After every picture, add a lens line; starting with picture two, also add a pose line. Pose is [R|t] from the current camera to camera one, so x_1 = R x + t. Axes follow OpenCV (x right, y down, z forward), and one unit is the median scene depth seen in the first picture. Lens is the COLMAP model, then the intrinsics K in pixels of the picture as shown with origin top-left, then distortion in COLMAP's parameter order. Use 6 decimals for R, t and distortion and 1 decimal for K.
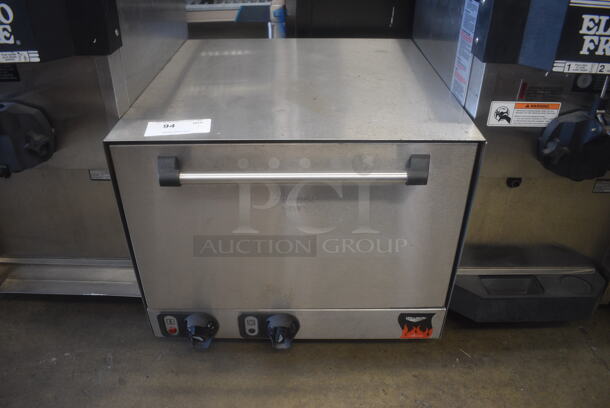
lens RADIAL K [[471.2, 0, 303.8], [0, 471.2, 204.4], [0, 0, 1]] dist [-0.092148, 0.011541]
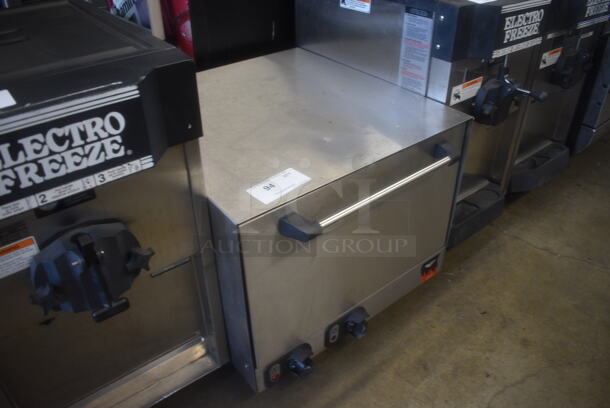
lens RADIAL K [[471.2, 0, 307.5], [0, 471.2, 202.9], [0, 0, 1]] dist [-0.092148, 0.011541]
pose [[0.778016, -0.363920, 0.512107, -0.763701], [0.345460, 0.928658, 0.135097, -0.246103], [-0.524737, 0.071804, 0.848231, 0.092476]]
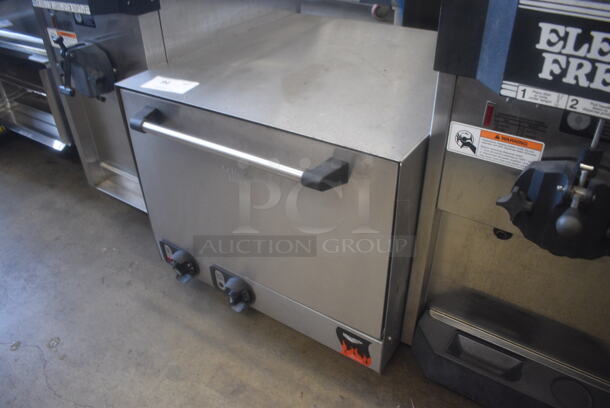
lens RADIAL K [[471.2, 0, 306.0], [0, 471.2, 204.3], [0, 0, 1]] dist [-0.092148, 0.011541]
pose [[0.829464, 0.298490, -0.472115, 0.640083], [-0.279386, 0.953618, 0.112059, -0.106064], [0.483666, 0.038954, 0.874385, 0.170491]]
